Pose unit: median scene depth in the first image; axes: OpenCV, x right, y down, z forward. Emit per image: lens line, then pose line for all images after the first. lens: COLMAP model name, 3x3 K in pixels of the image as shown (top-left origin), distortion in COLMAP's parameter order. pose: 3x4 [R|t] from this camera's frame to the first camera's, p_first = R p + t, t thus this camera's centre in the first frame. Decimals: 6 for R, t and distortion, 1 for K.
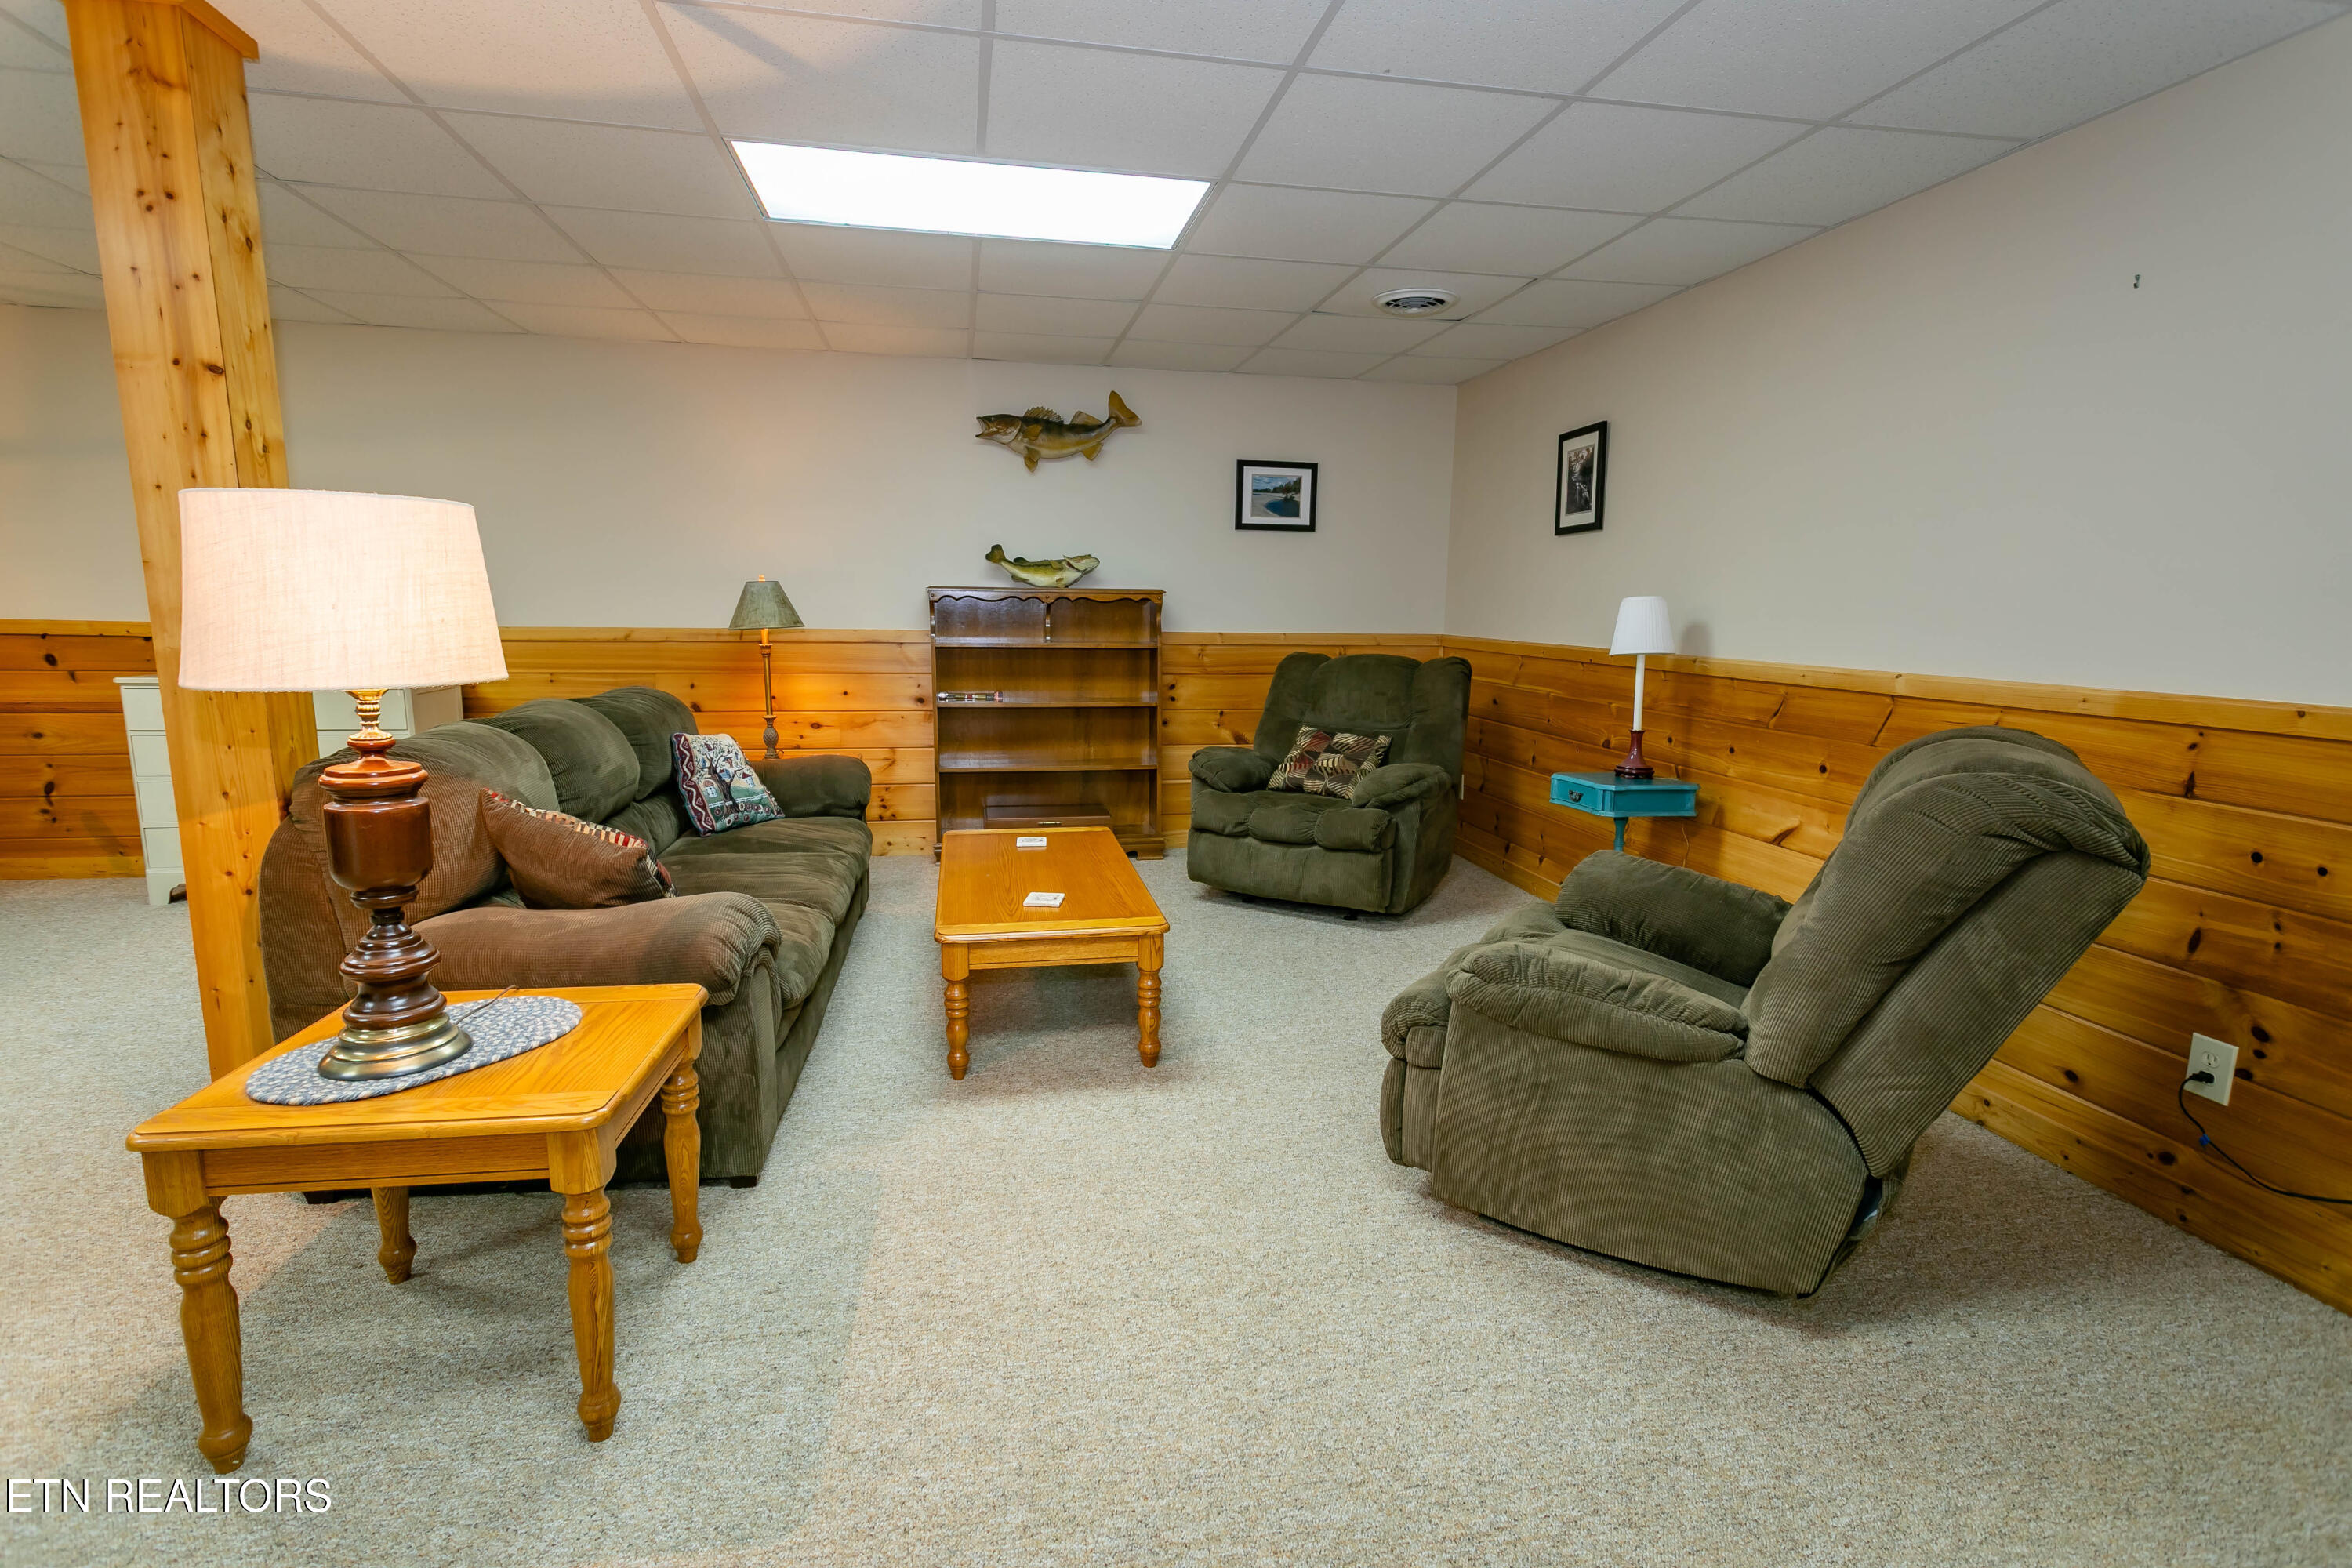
lens RADIAL K [[1112.7, 0, 1164.6], [0, 1112.7, 784.5], [0, 0, 1]] dist [0.000422, 0.002084]
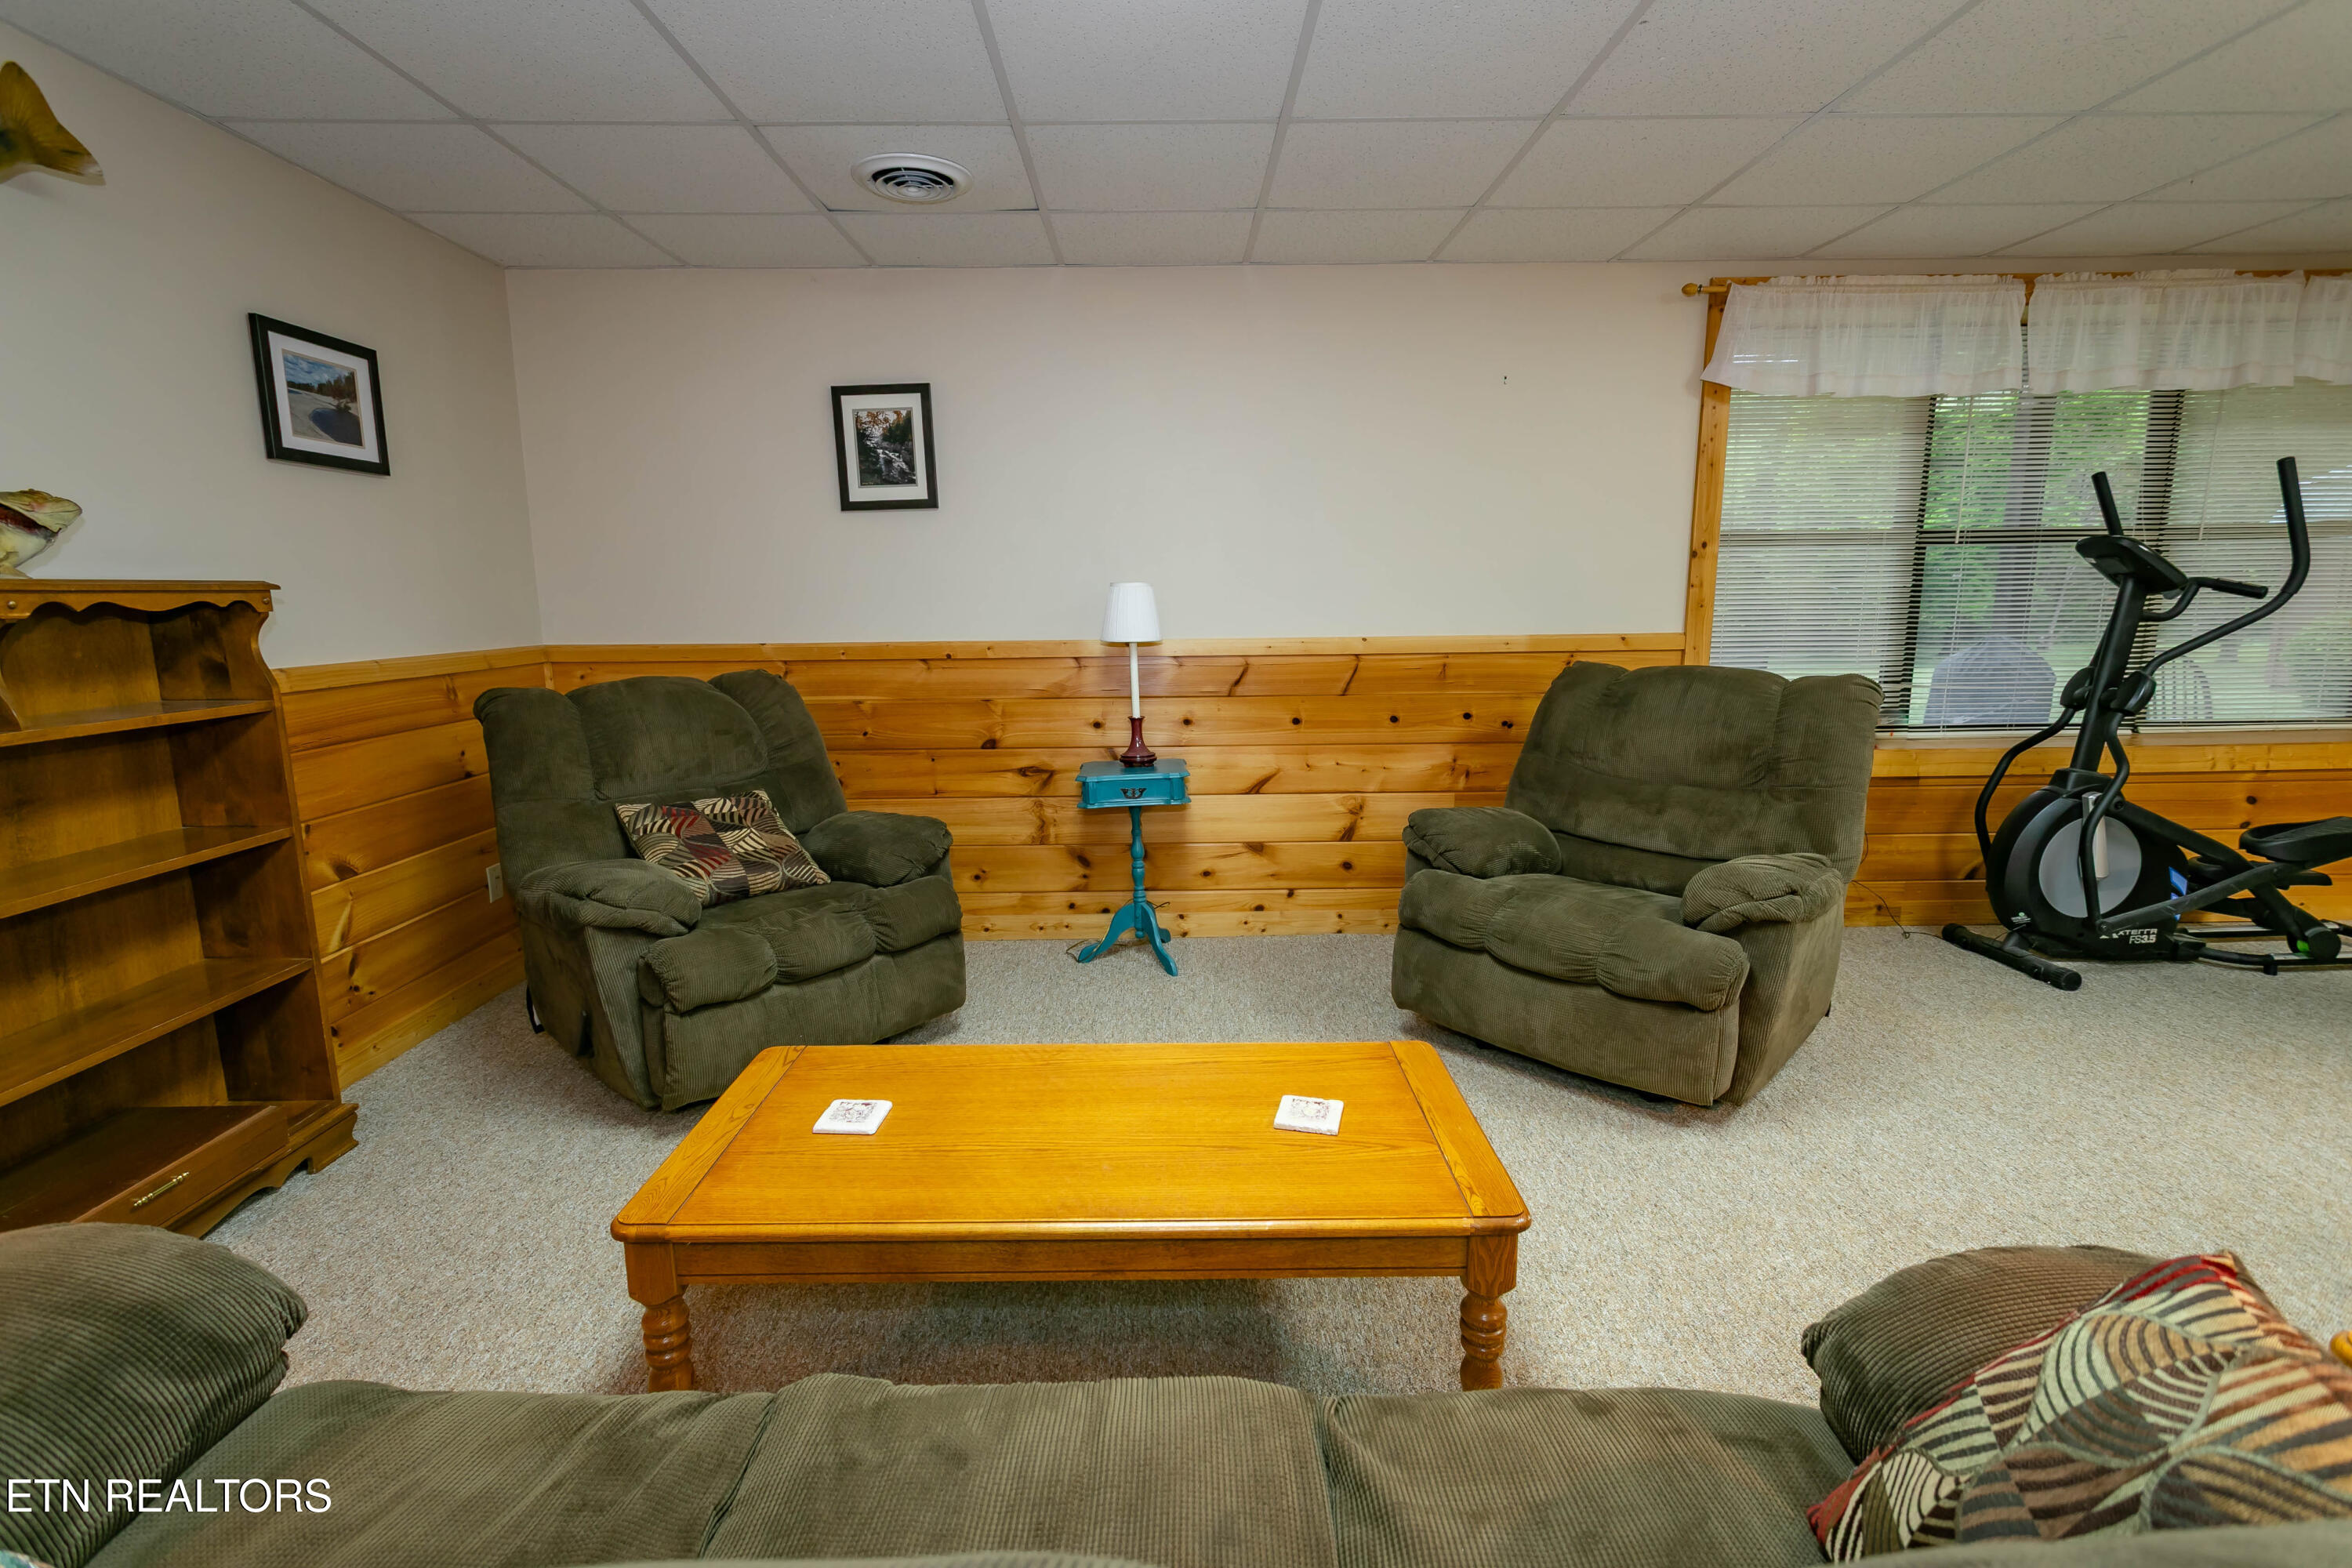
lens RADIAL K [[1112.7, 0, 1170.1], [0, 1112.7, 787.5], [0, 0, 1]] dist [0.000422, 0.002084]
pose [[0.168025, -0.188424, 0.967607, -0.446091], [0.175256, 0.971636, 0.158775, -0.114744], [-0.970079, 0.142901, 0.196281, 0.642221]]
